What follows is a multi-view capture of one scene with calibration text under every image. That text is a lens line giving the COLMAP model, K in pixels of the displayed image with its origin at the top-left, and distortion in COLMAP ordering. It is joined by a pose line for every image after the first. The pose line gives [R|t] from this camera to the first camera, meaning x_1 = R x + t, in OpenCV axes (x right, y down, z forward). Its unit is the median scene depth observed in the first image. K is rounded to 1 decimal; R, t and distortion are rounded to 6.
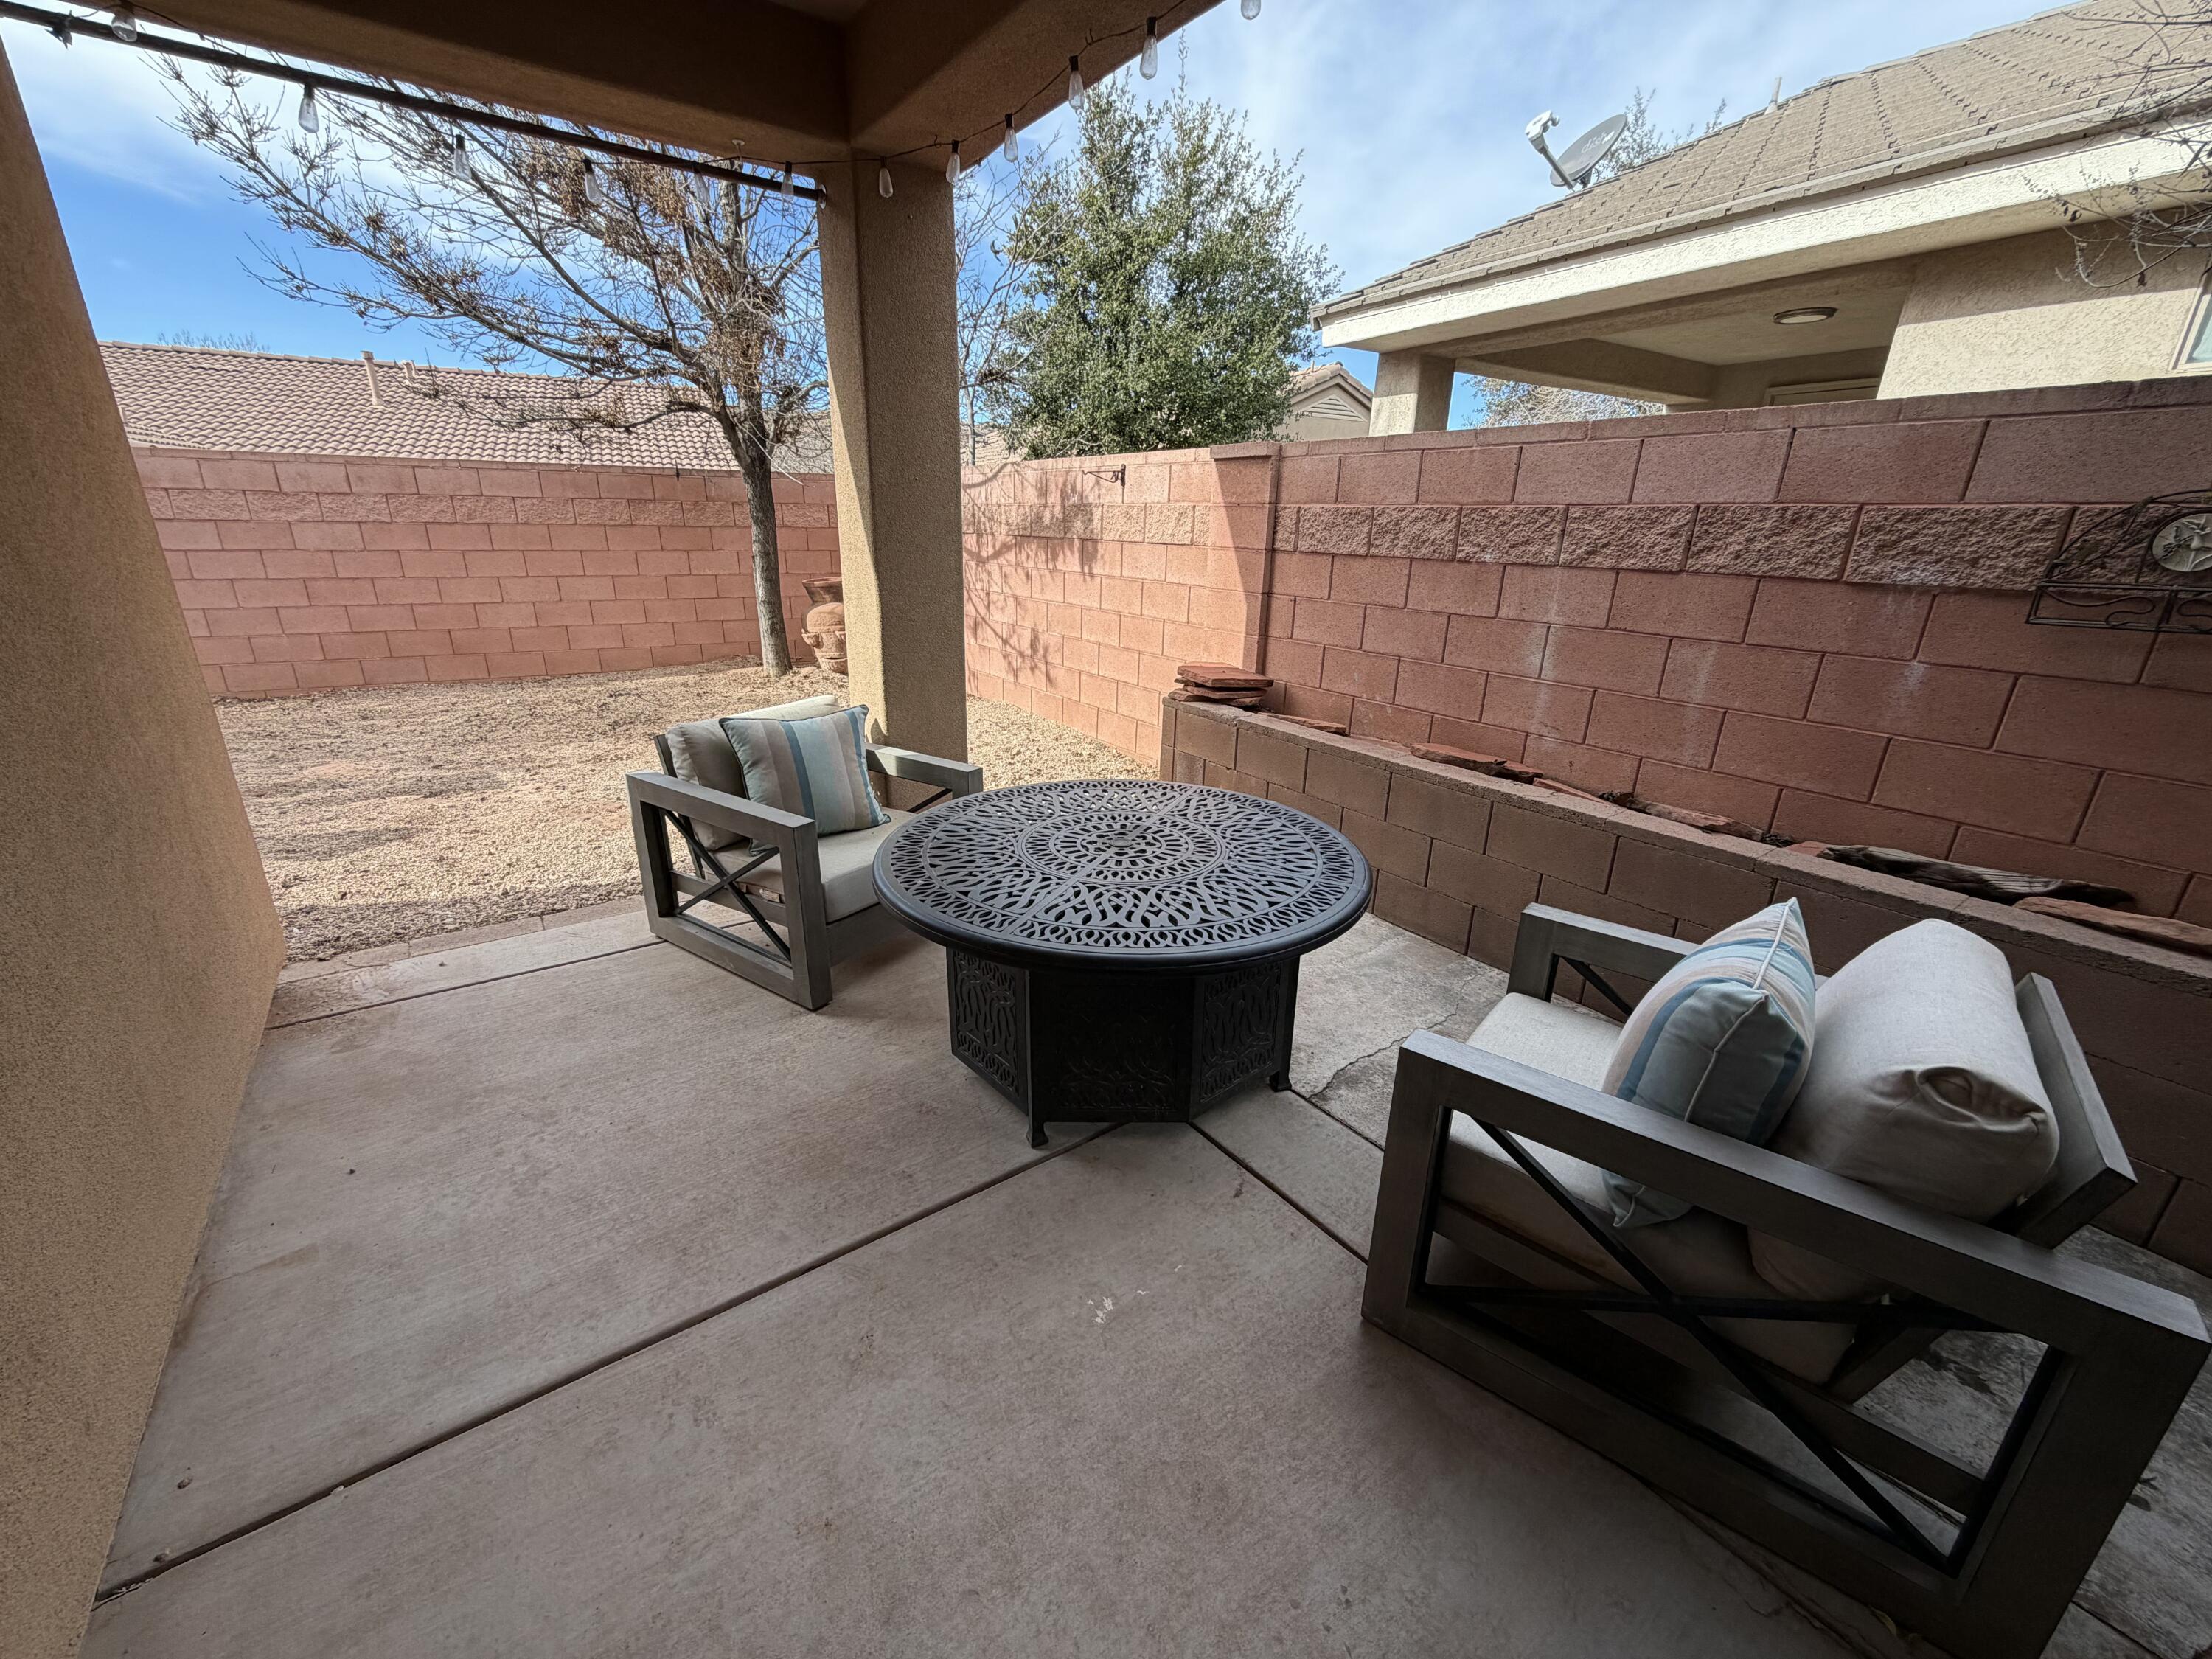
lens RADIAL K [[880.7, 0, 1106.2], [0, 880.7, 832.0], [0, 0, 1]] dist [-0.003168, 0.000106]
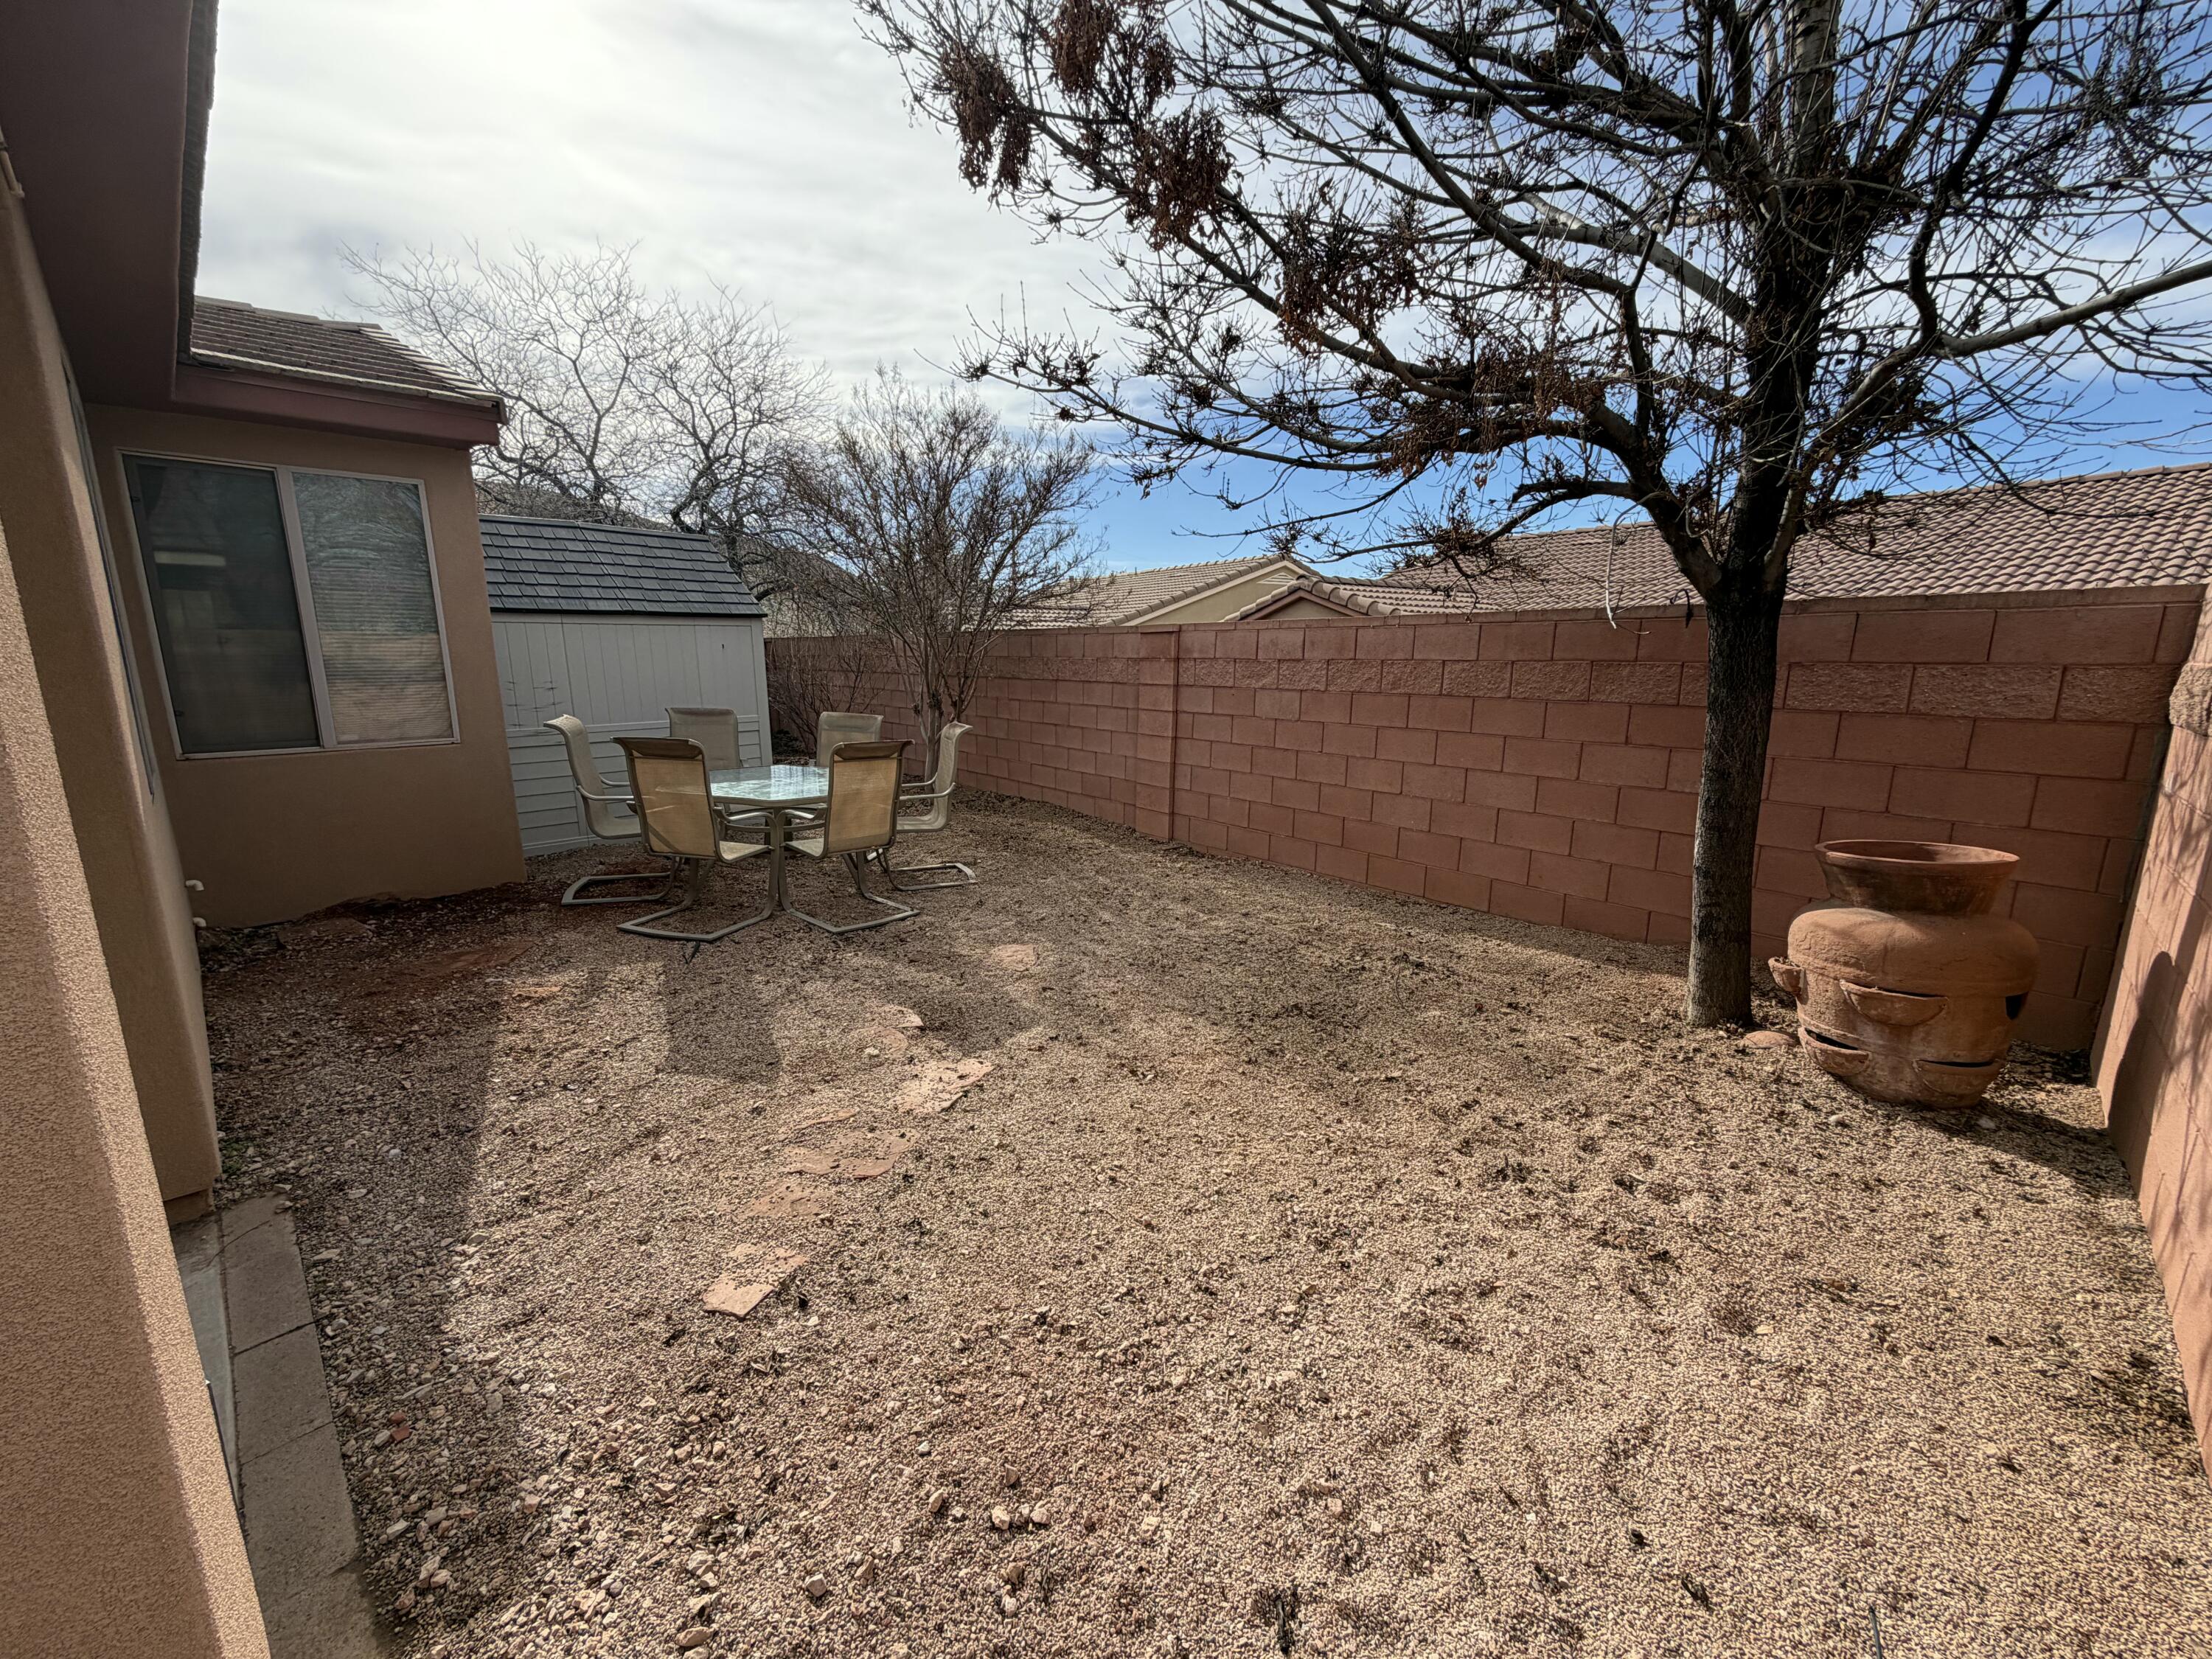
lens RADIAL K [[880.7, 0, 1105.0], [0, 880.7, 835.7], [0, 0, 1]] dist [-0.003168, 0.000106]
pose [[0.196846, 0.179201, -0.963918, -0.002359], [-0.332334, 0.937146, 0.106357, -0.244046], [0.922392, 0.299407, 0.244028, 0.645128]]
